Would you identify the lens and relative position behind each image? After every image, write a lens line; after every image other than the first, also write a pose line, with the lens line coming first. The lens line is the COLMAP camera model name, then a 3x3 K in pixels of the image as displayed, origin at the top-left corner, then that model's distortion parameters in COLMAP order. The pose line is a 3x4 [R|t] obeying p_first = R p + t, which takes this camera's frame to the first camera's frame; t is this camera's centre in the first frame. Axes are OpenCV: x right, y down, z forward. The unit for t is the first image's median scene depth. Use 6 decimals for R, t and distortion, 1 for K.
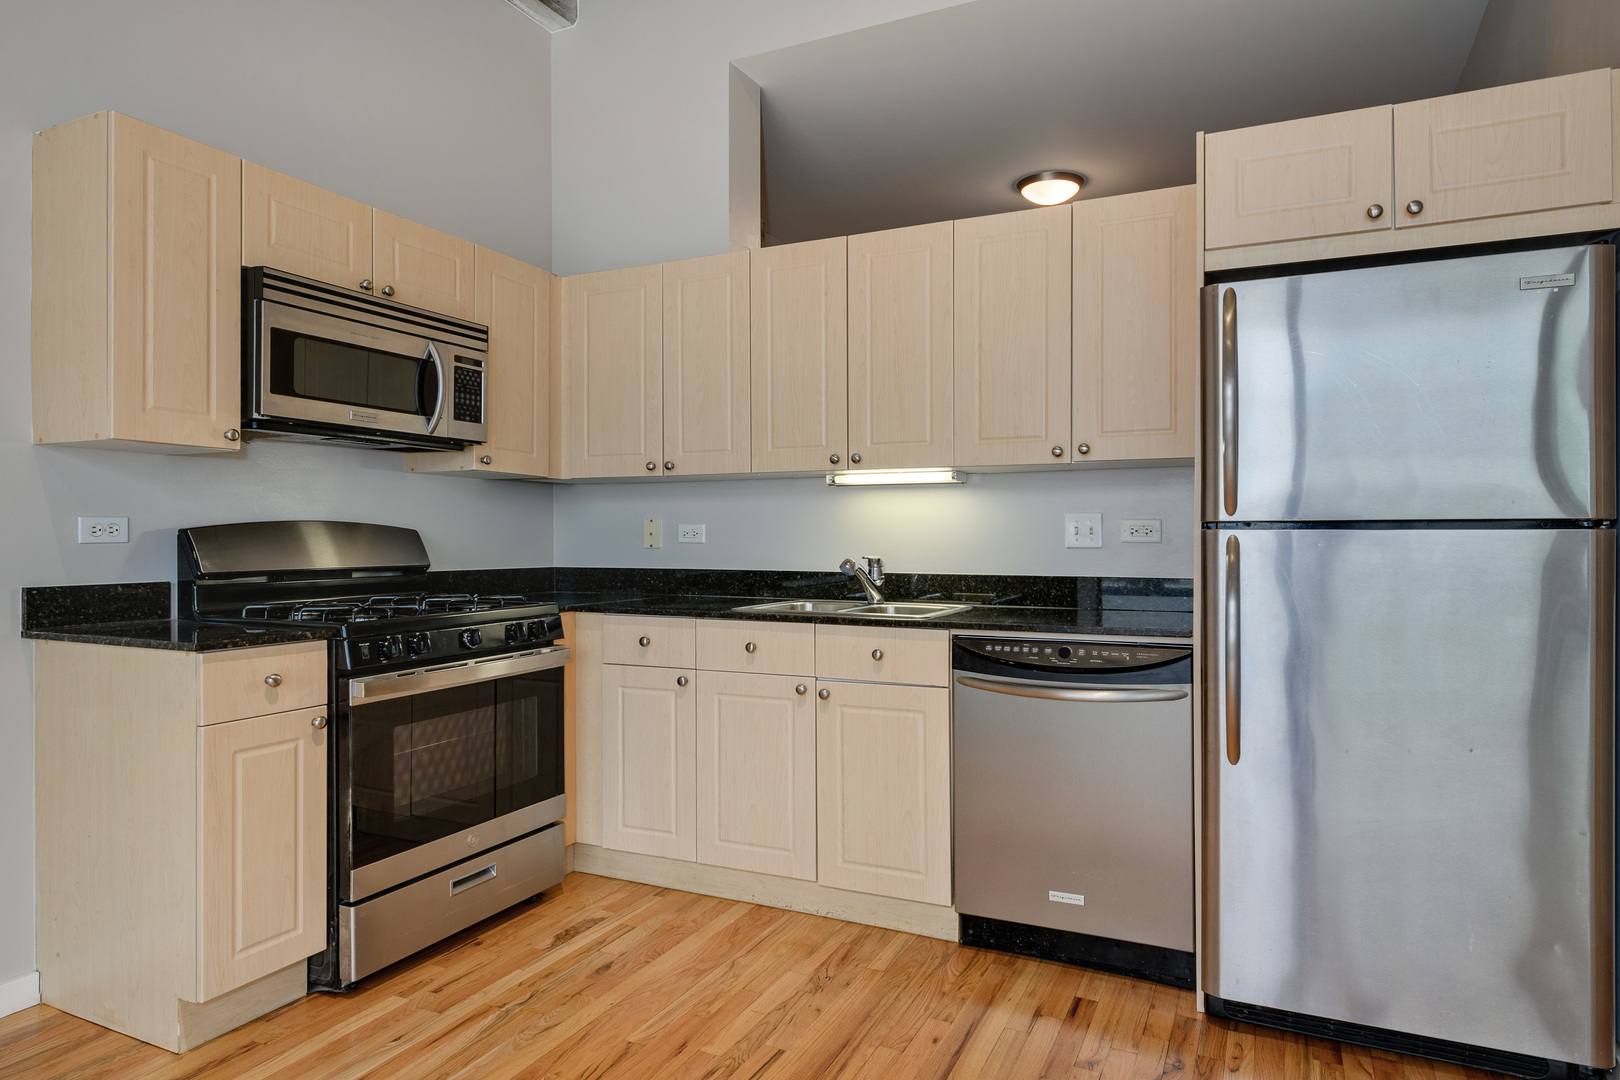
lens RADIAL K [[934.8, 0, 827.2], [0, 934.8, 530.3], [0, 0, 1]] dist [0.004701, -0.000866]
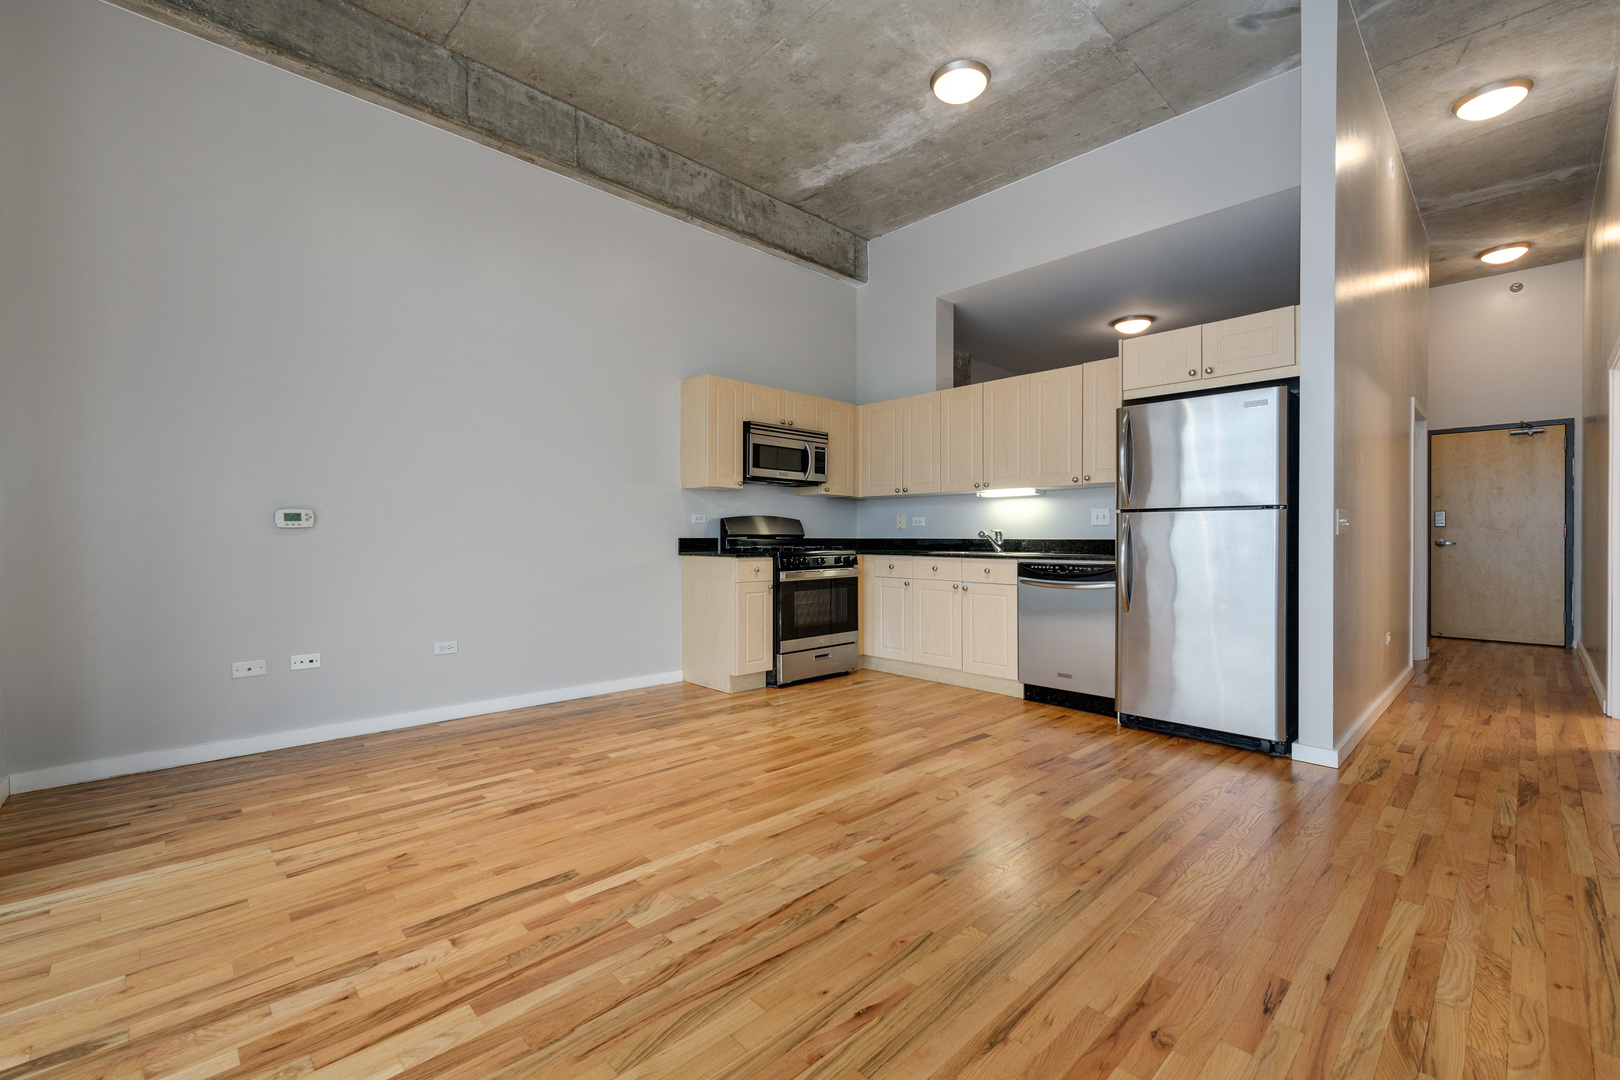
lens RADIAL K [[658.3, 0, 810.0], [0, 658.3, 540.0], [0, 0, 1]] dist [0.002827, -0.000098]
pose [[0.930041, 0.003981, -0.367434, 0.234413], [-0.000430, 0.999952, 0.009744, 0.040281], [0.367455, -0.008904, 0.929999, -0.640081]]
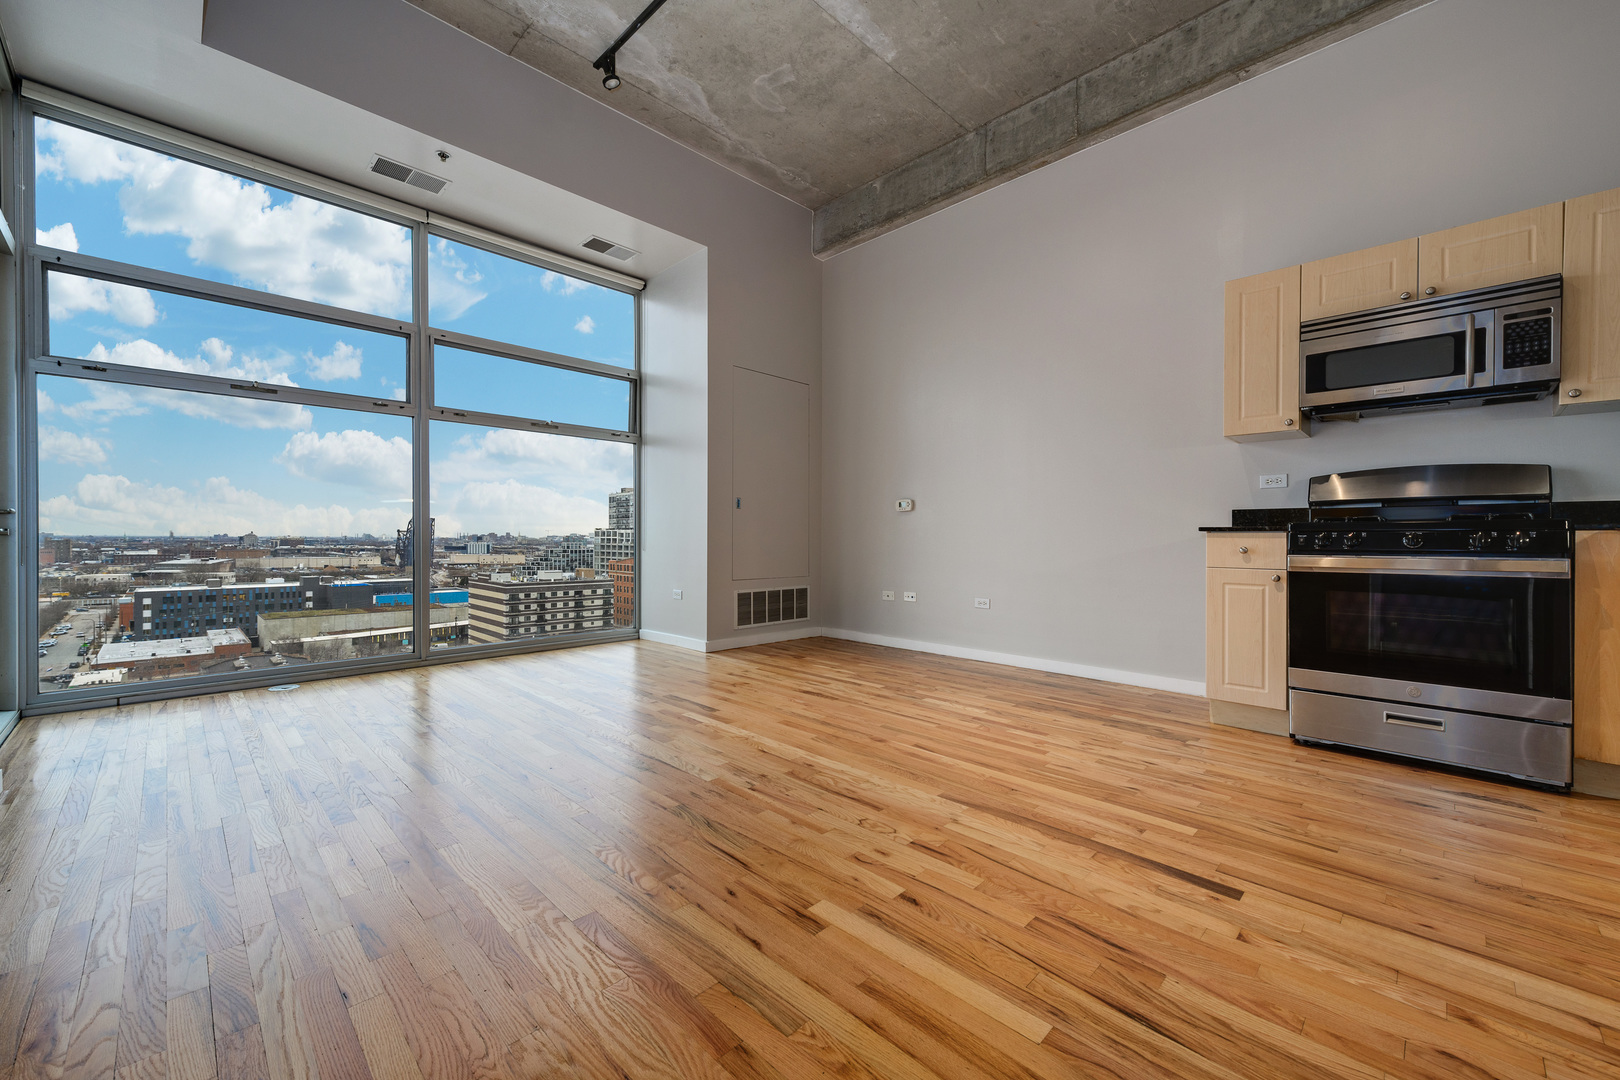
lens RADIAL K [[634.1, 0, 811.2], [0, 634.1, 540.0], [0, 0, 1]] dist [0.011161, -0.001688]
pose [[-0.327358, 0.002643, -0.944897, 0.741355], [0.001239, 0.999996, 0.002368, 0.108305], [0.944900, -0.000396, -0.327360, 0.473615]]
